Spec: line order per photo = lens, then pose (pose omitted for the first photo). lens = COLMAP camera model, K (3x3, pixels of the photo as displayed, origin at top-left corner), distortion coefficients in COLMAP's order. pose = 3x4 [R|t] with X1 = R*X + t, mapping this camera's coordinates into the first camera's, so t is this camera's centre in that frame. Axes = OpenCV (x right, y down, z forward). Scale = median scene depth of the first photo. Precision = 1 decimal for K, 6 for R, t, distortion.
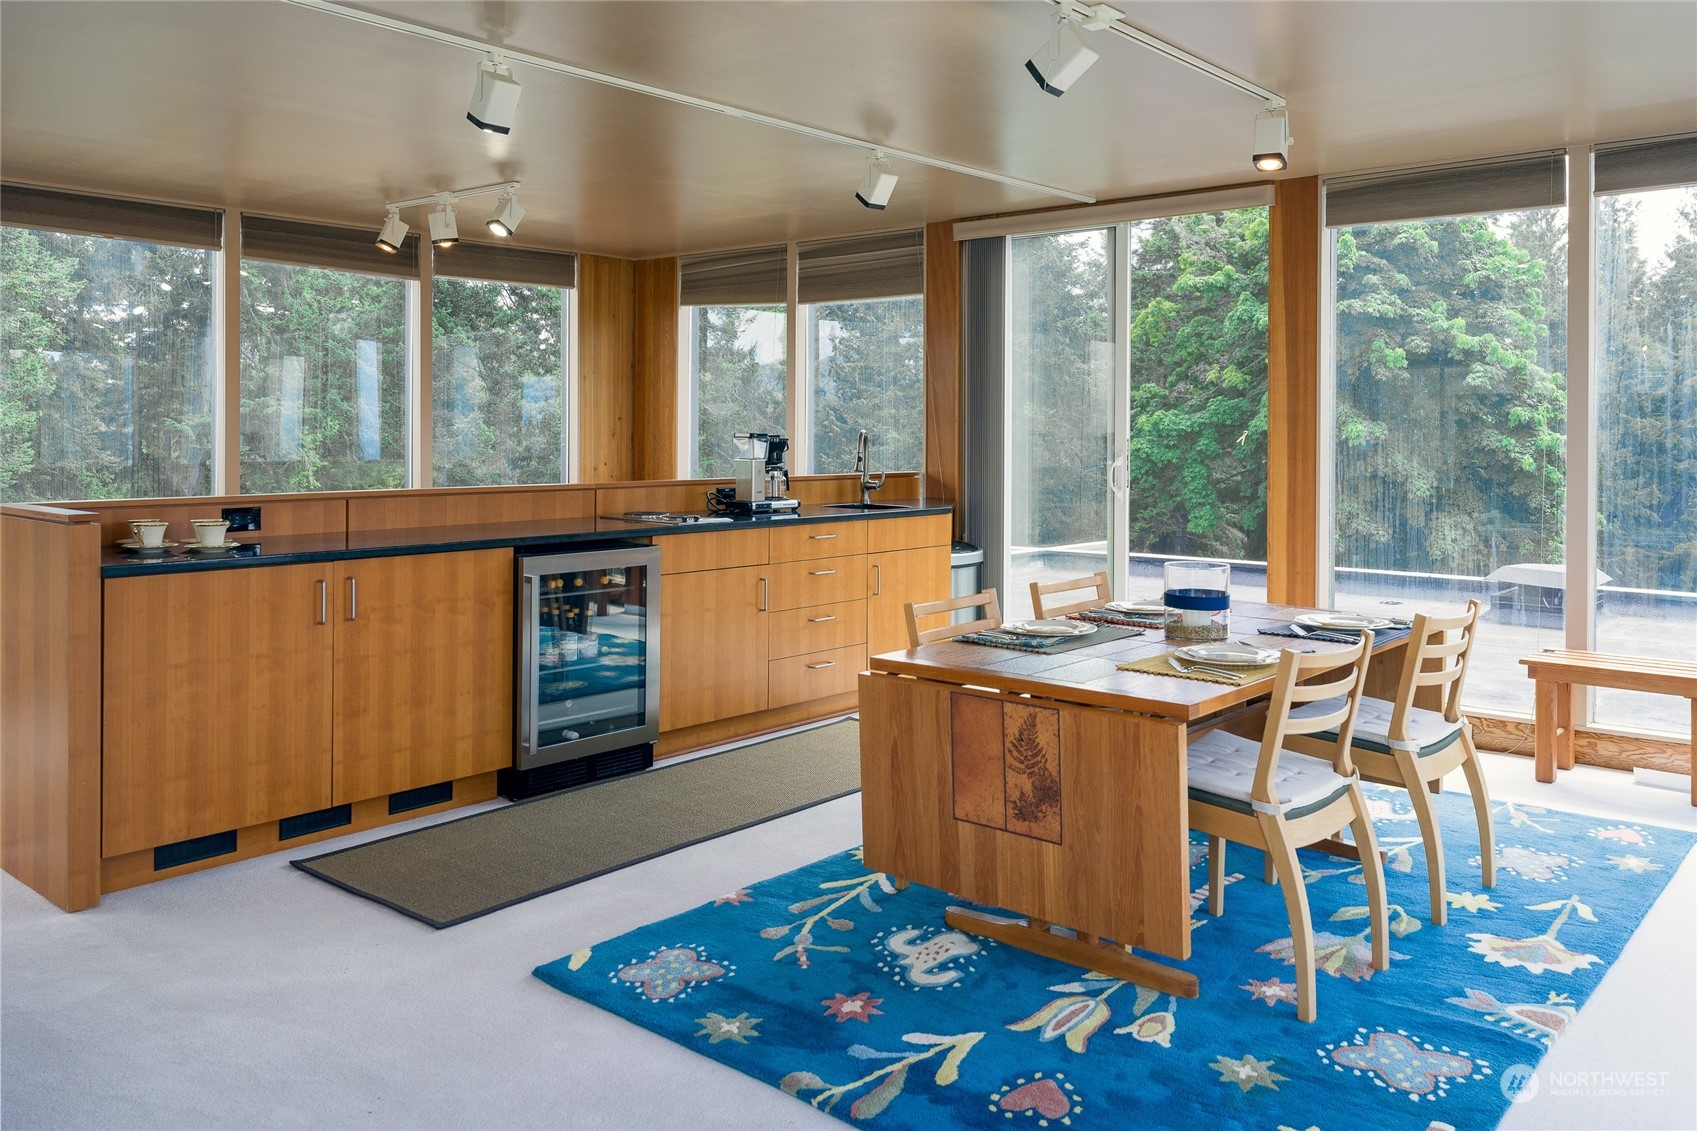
lens RADIAL K [[1288.9, 0, 852.7], [0, 1288.9, 508.0], [0, 0, 1]] dist [-0.023200, -0.001791]
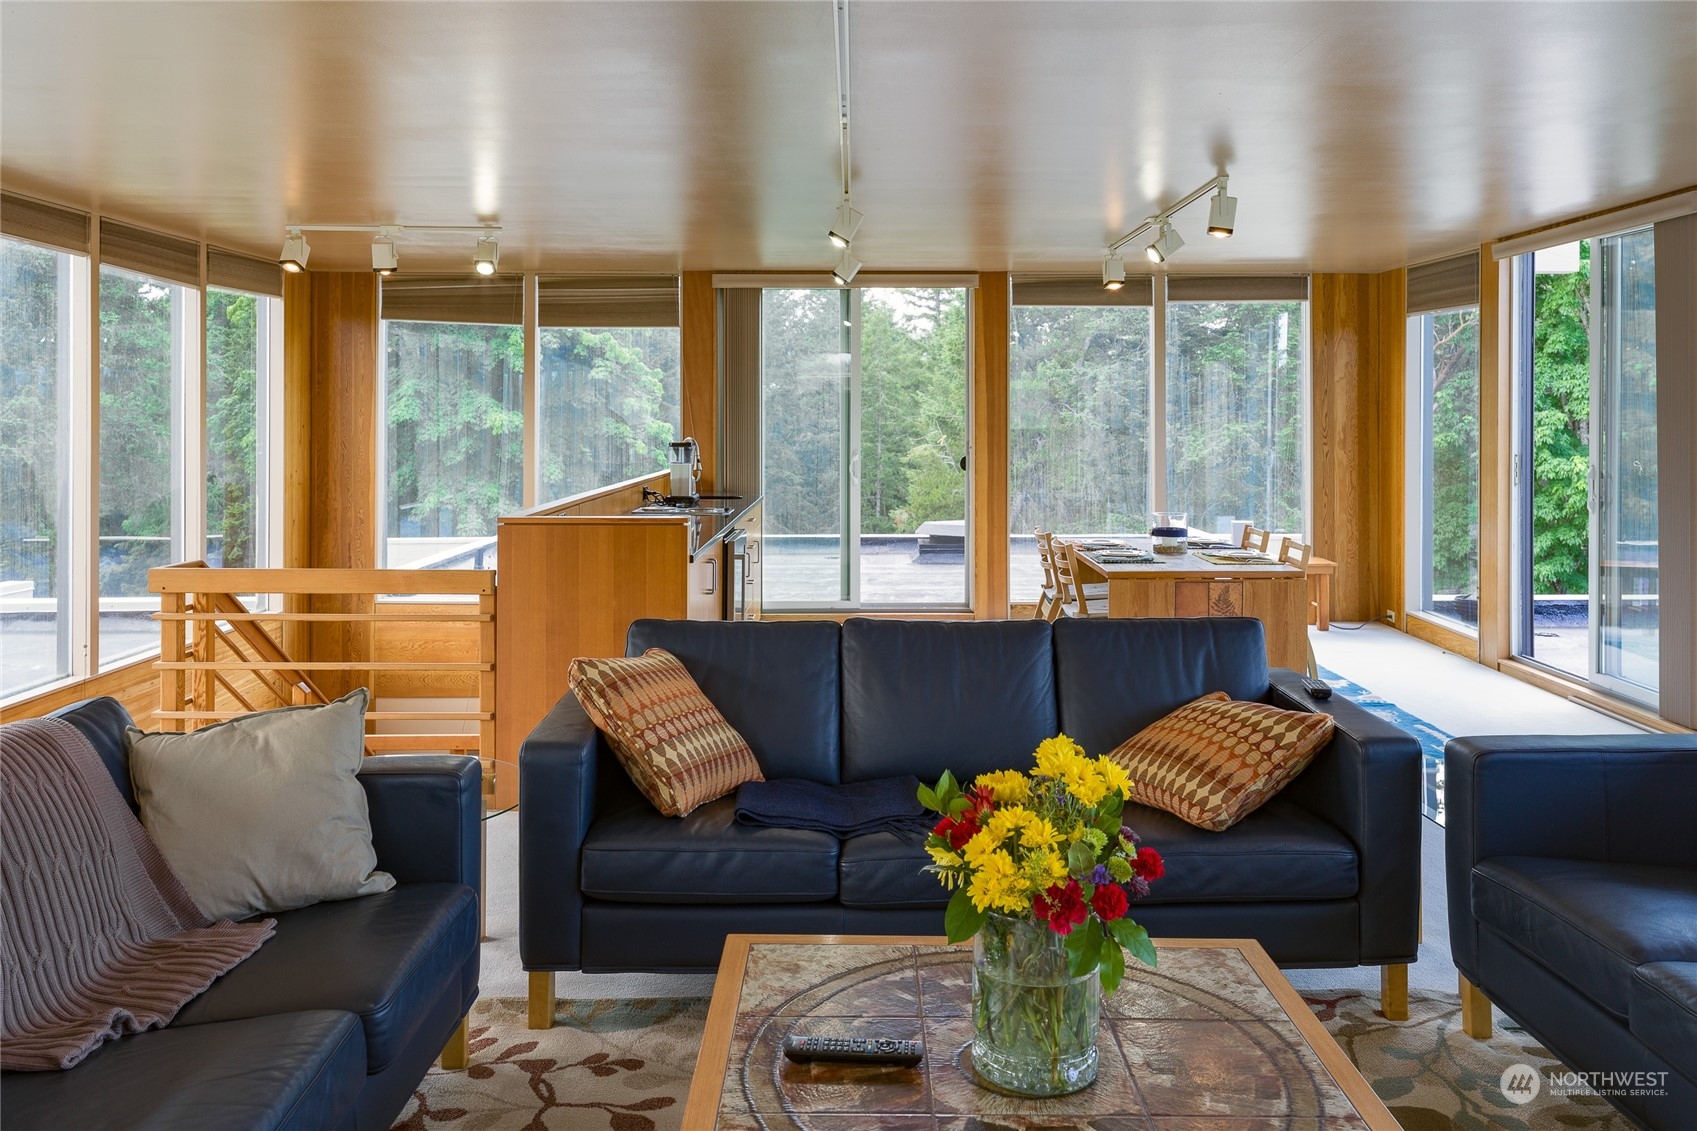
lens RADIAL K [[1288.9, 0, 852.7], [0, 1288.9, 508.0], [0, 0, 1]] dist [-0.023200, -0.001791]
pose [[0.781068, -0.046510, 0.622712, -0.604299], [0.040998, 0.998890, 0.023182, -0.012889], [-0.623099, 0.007423, 0.782108, -0.081802]]
